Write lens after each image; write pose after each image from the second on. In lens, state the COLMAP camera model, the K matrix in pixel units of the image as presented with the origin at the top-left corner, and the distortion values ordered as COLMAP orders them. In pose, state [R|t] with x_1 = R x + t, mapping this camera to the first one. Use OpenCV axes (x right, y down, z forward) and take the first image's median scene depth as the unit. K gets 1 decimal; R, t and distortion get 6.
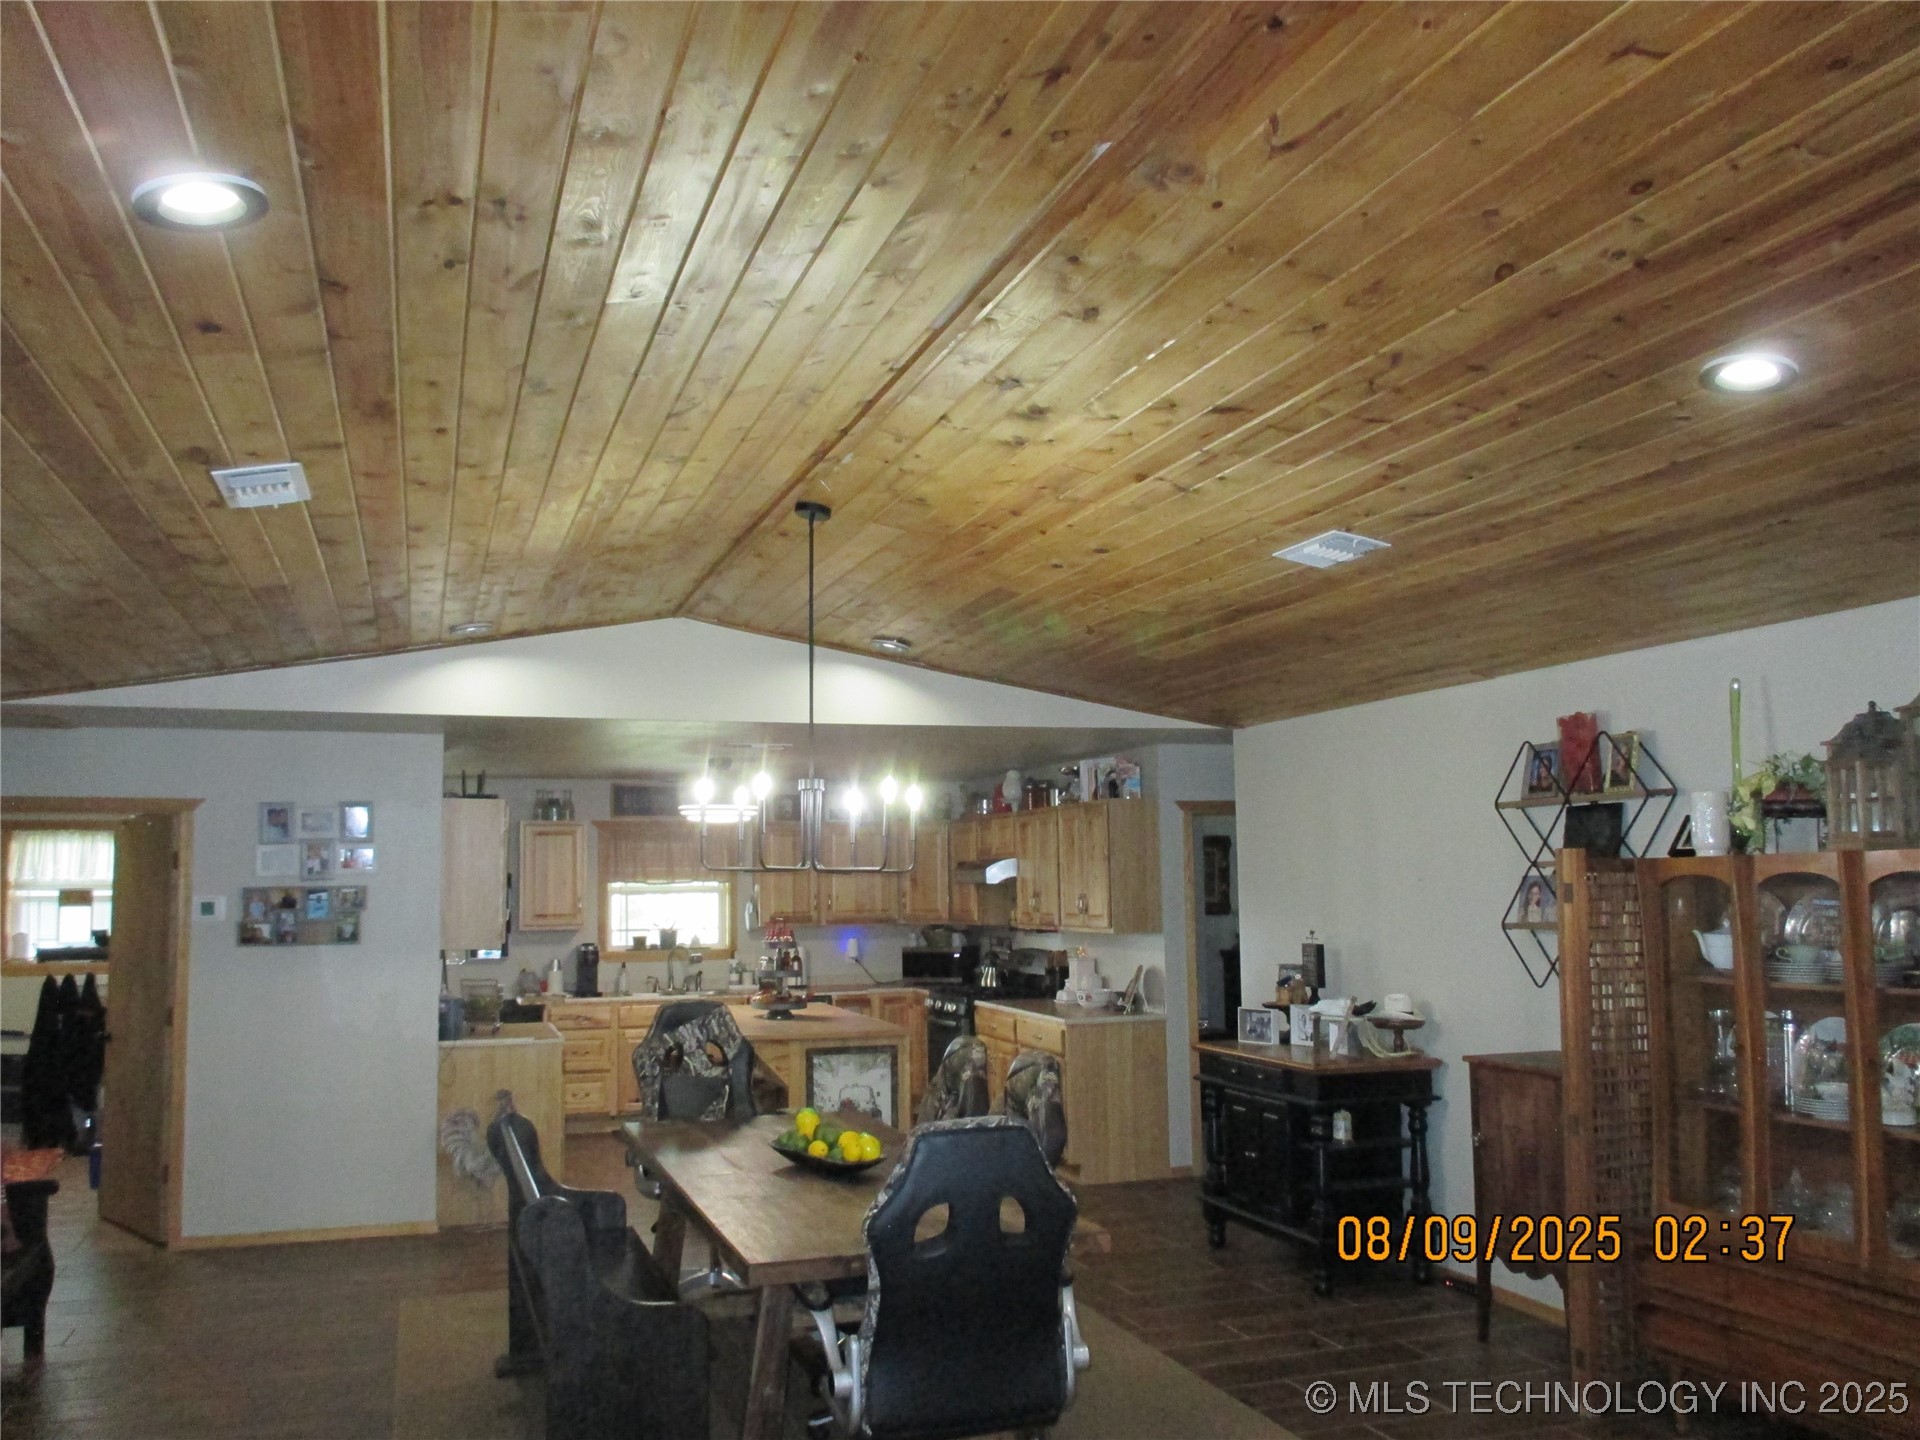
lens RADIAL K [[1595.0, 0, 947.8], [0, 1595.0, 726.1], [0, 0, 1]] dist [-0.030081, -0.000144]
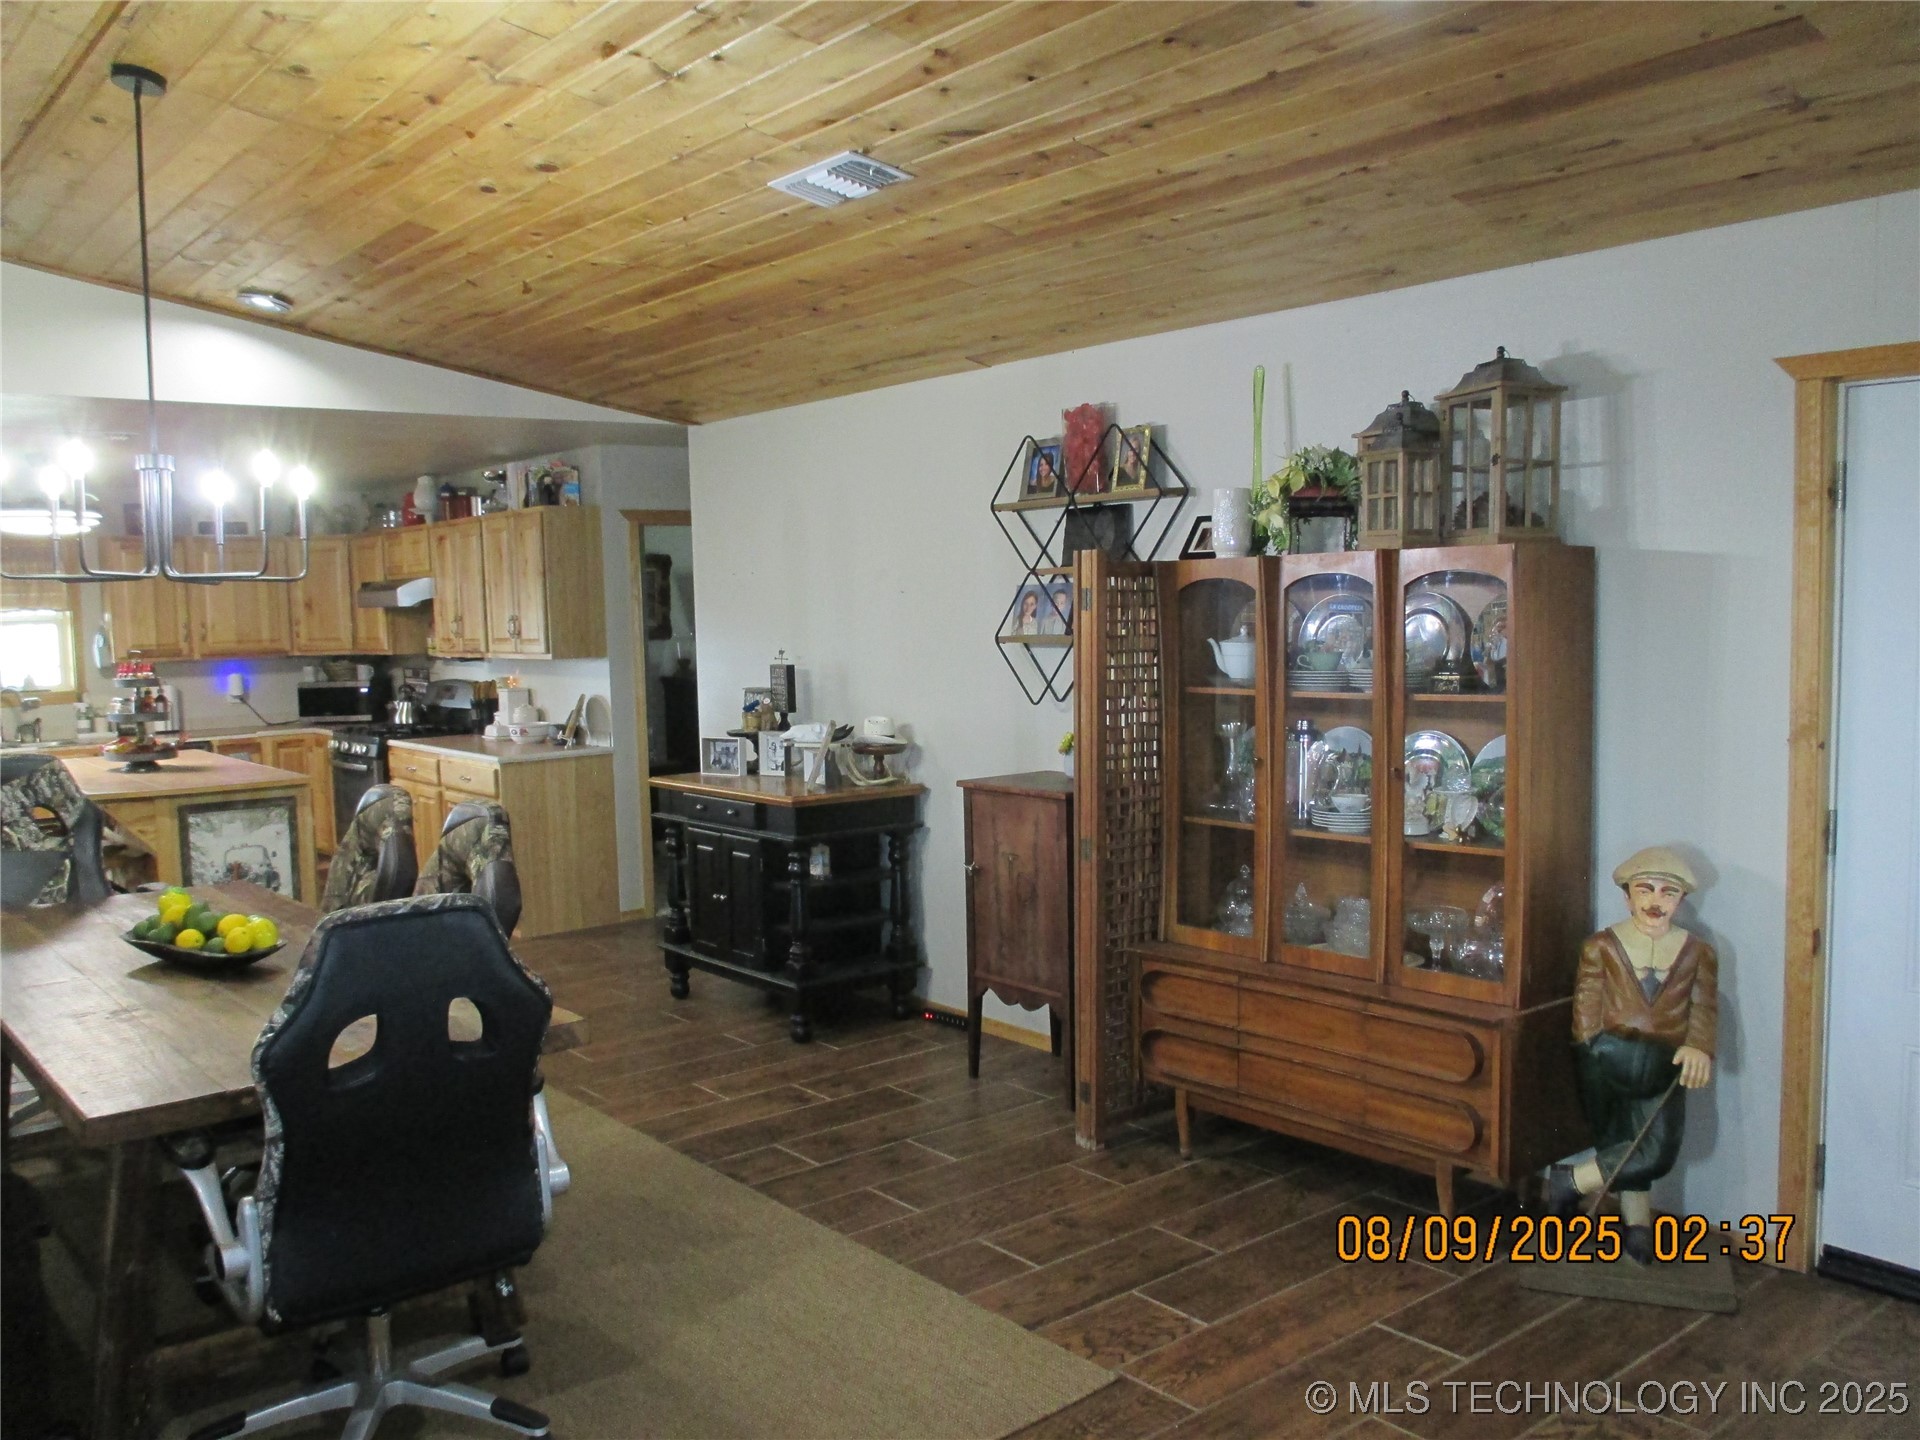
lens RADIAL K [[1595.0, 0, 950.3], [0, 1595.0, 731.8], [0, 0, 1]] dist [-0.030081, -0.000144]
pose [[0.935034, -0.037132, 0.352608, -0.003306], [-0.023888, 0.985644, 0.167140, 0.025784], [-0.353752, -0.164705, 0.920723, 0.157156]]
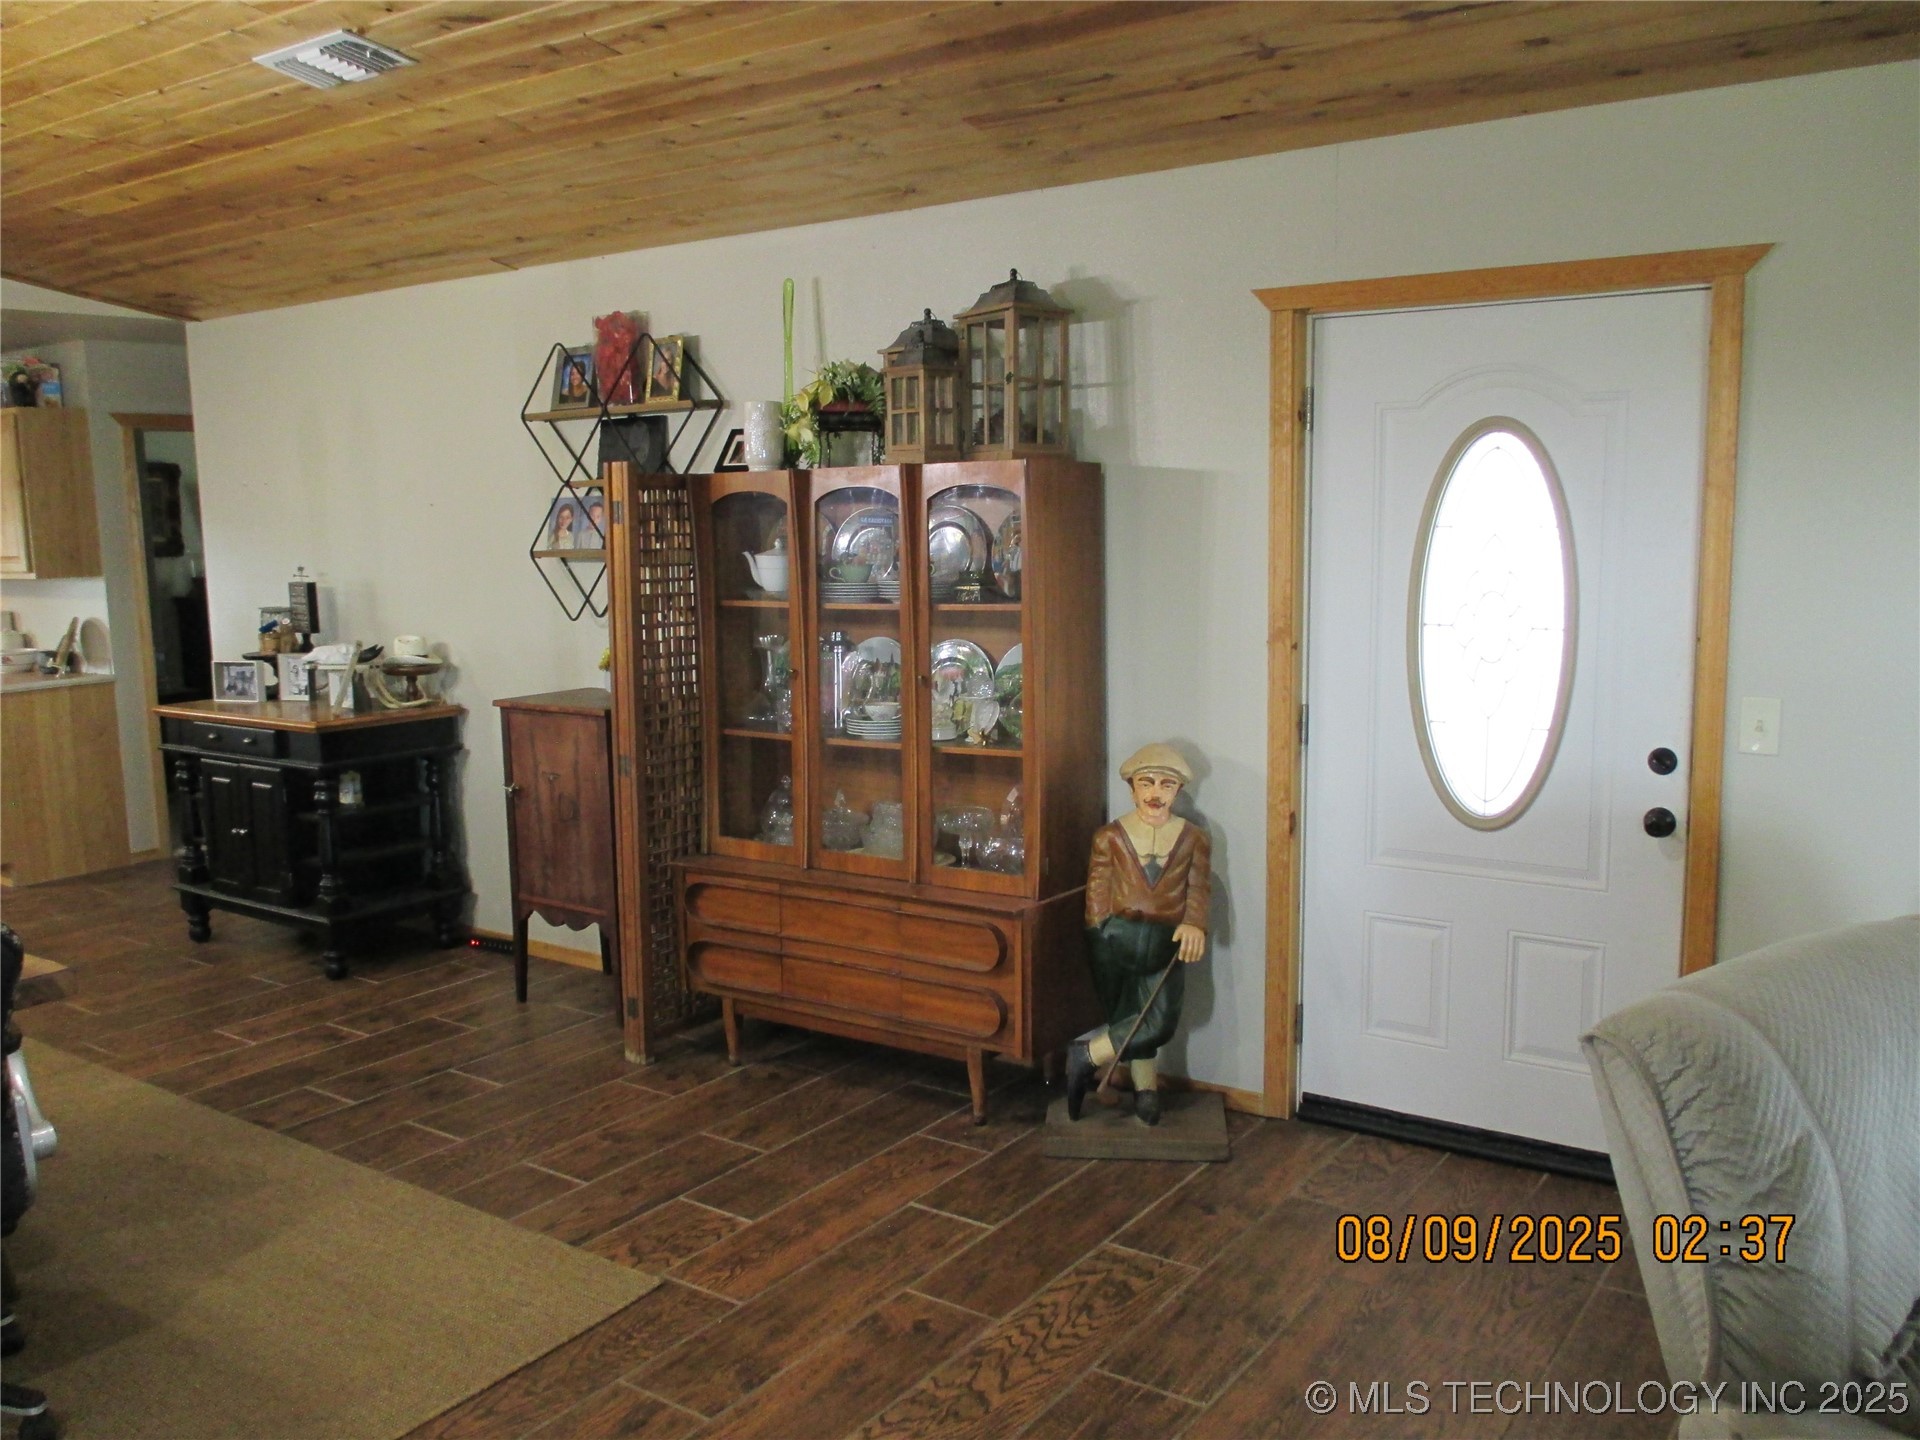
lens RADIAL K [[1595.0, 0, 952.6], [0, 1595.0, 732.6], [0, 0, 1]] dist [-0.030081, -0.000144]
pose [[0.806503, -0.084345, 0.585183, 0.008528], [-0.049673, 0.976606, 0.209222, 0.025937], [-0.589140, -0.197806, 0.783446, 0.145359]]
